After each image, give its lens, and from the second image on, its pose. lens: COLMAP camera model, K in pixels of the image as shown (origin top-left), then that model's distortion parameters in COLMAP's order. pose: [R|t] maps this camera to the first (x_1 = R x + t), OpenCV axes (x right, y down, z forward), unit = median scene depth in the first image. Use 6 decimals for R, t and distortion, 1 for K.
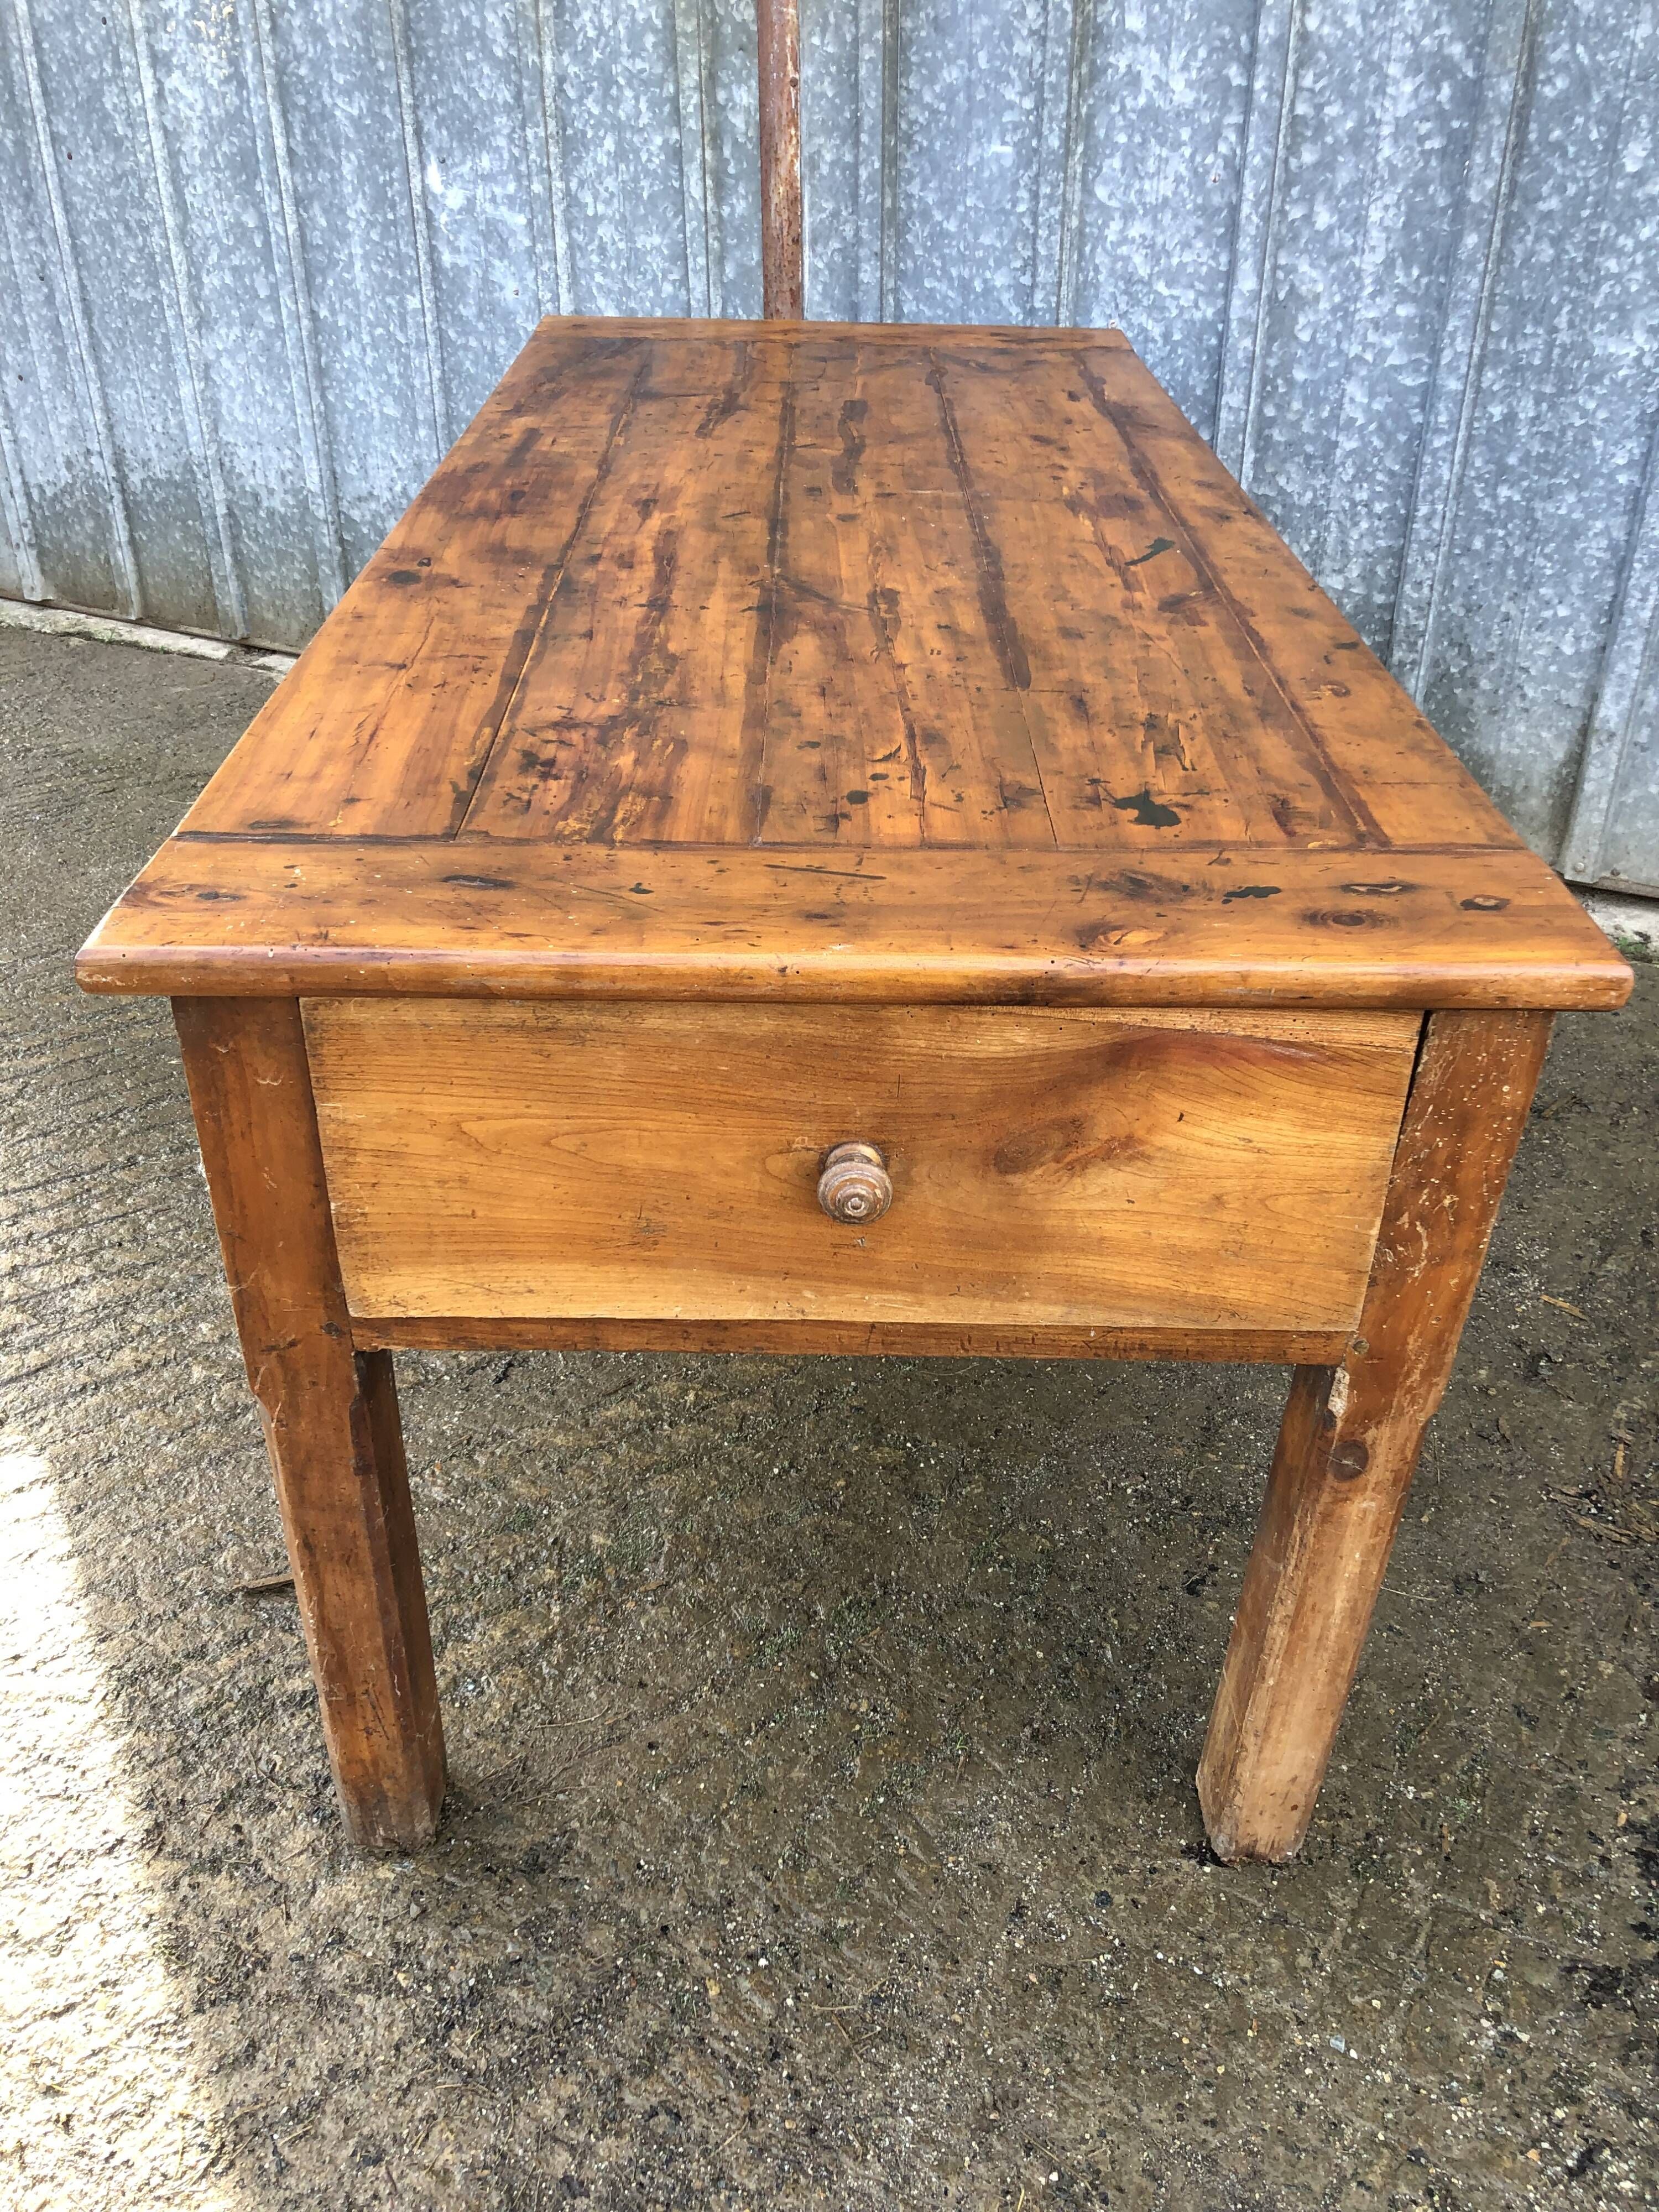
lens RADIAL K [[1816.6, 0, 821.8], [0, 1816.6, 1100.8], [0, 0, 1]] dist [0.009390, 0.013646]
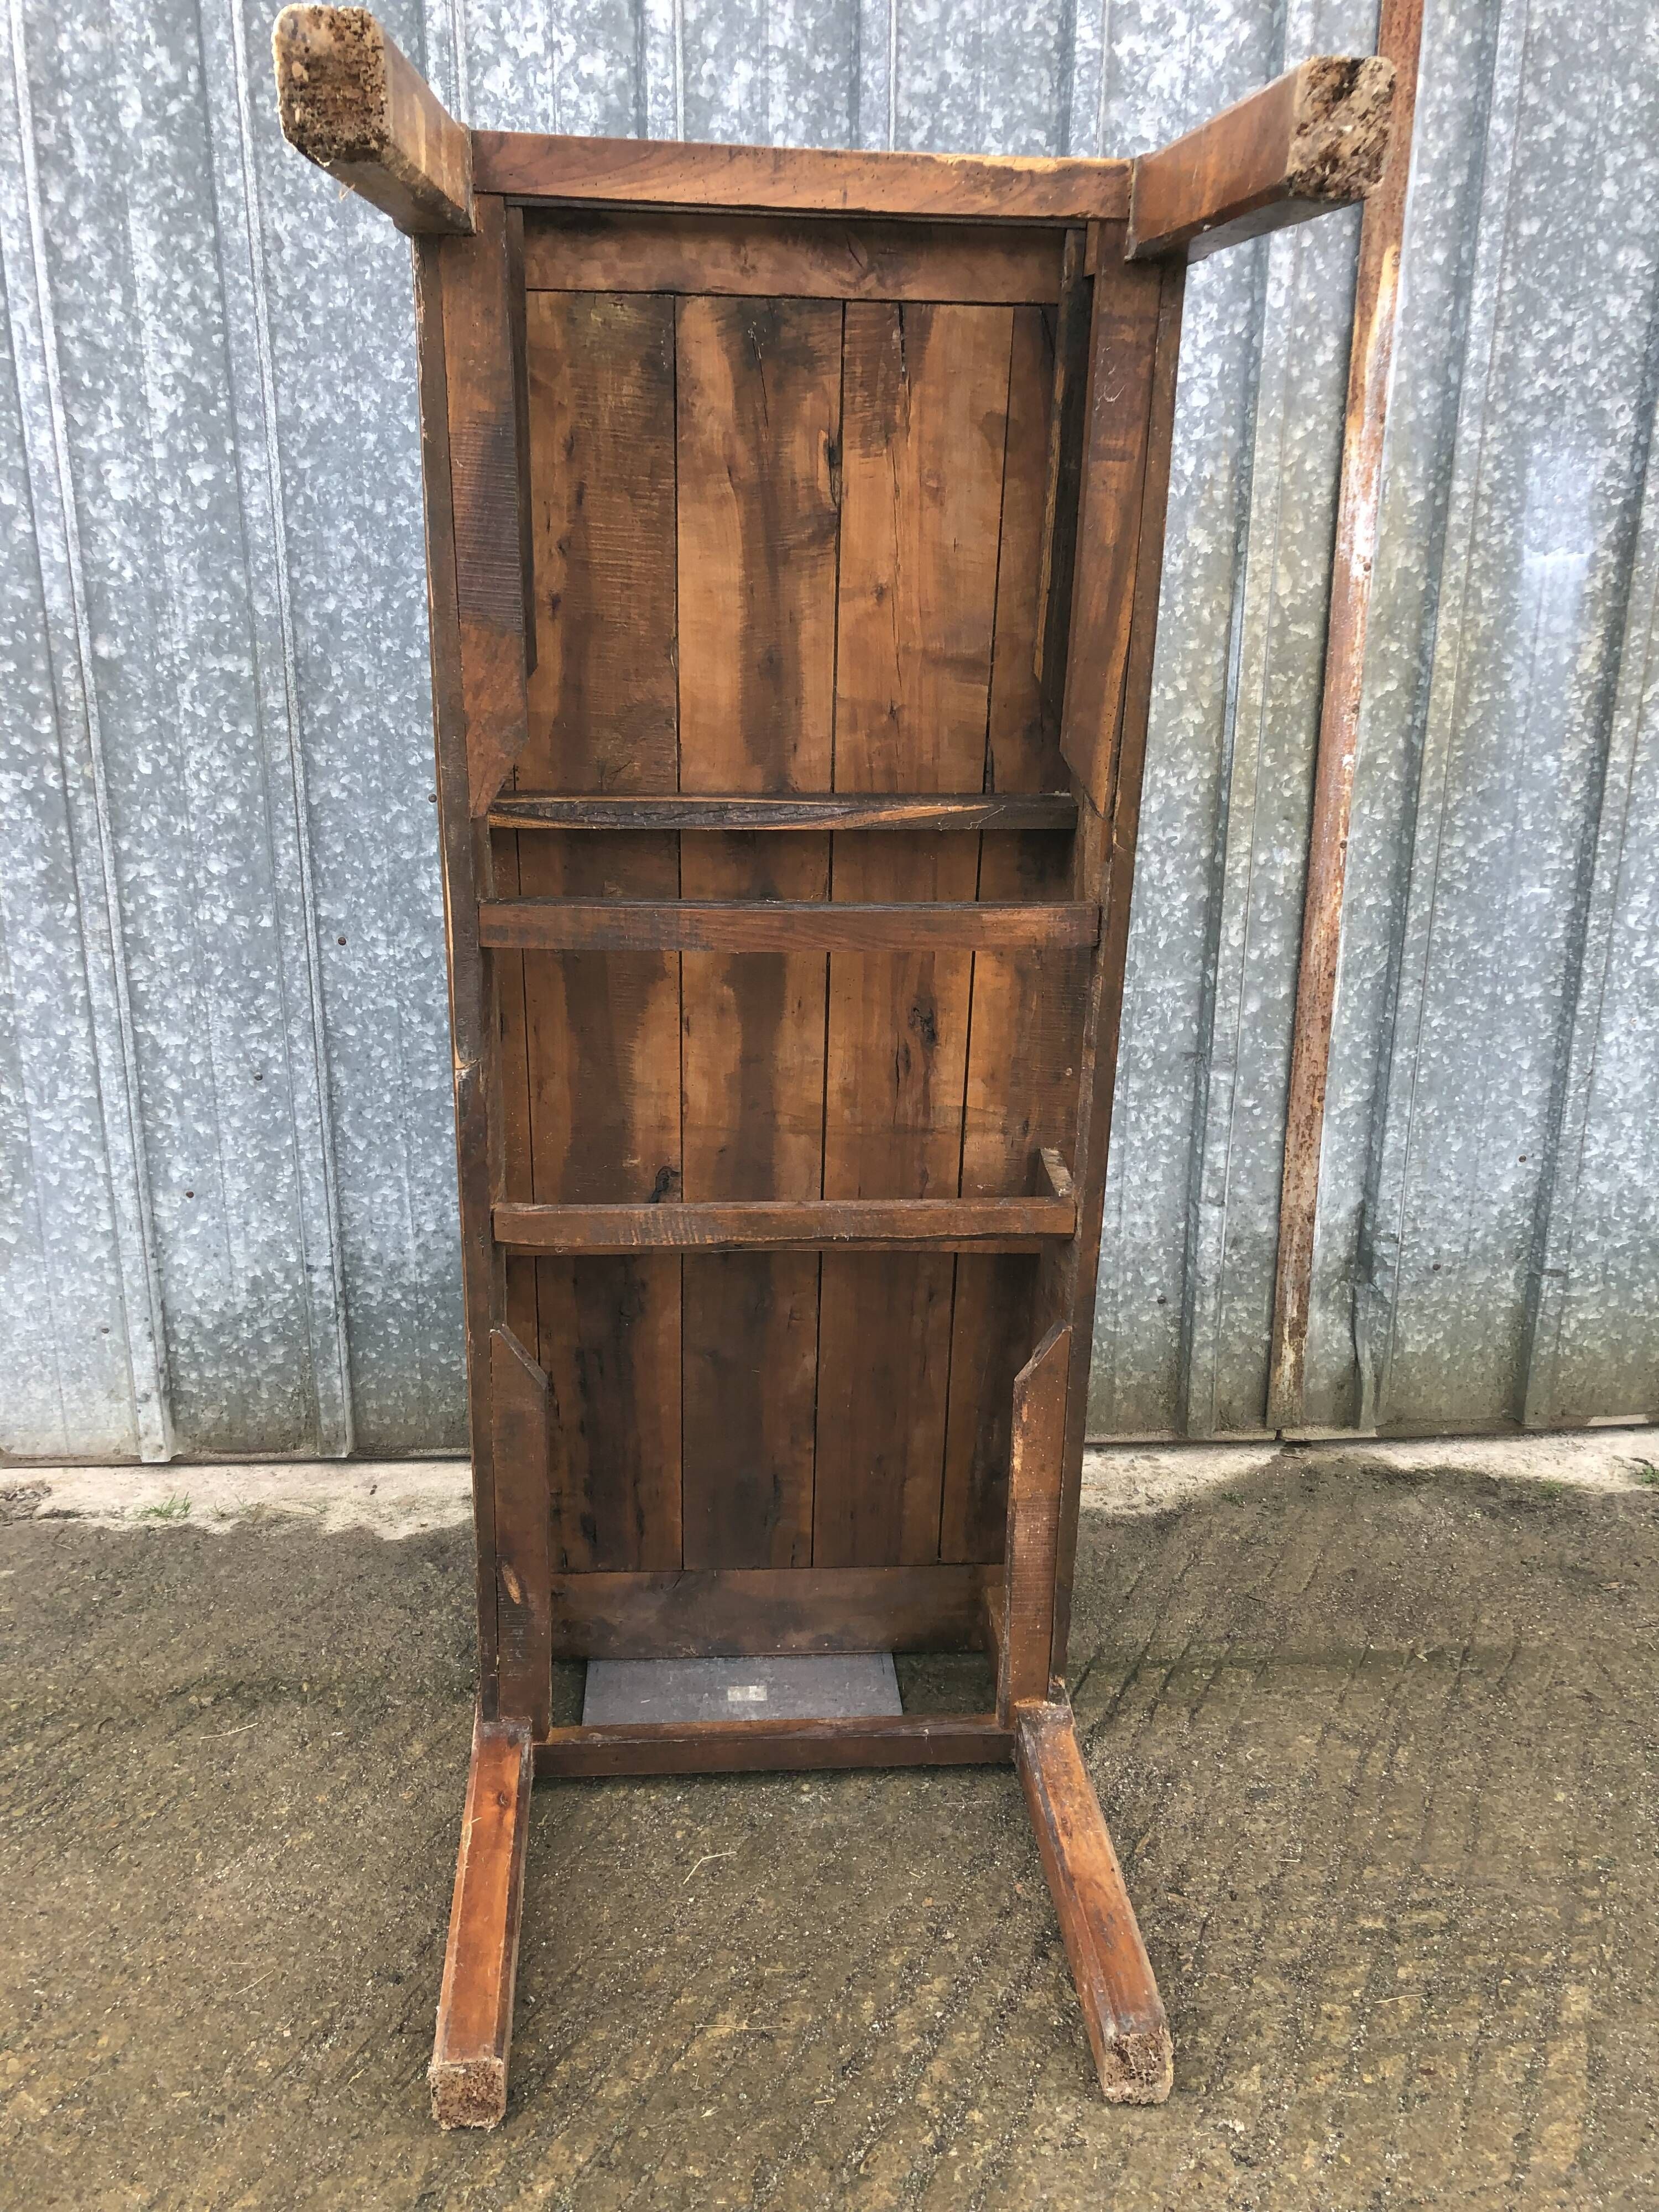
lens RADIAL K [[1816.6, 0, 811.1], [0, 1816.6, 1084.0], [0, 0, 1]] dist [0.009390, 0.013646]
pose [[0.847052, -0.140227, 0.512679, -0.834628], [0.269457, 0.944721, -0.186801, -0.307113], [-0.458144, 0.296376, 0.838013, 0.288533]]
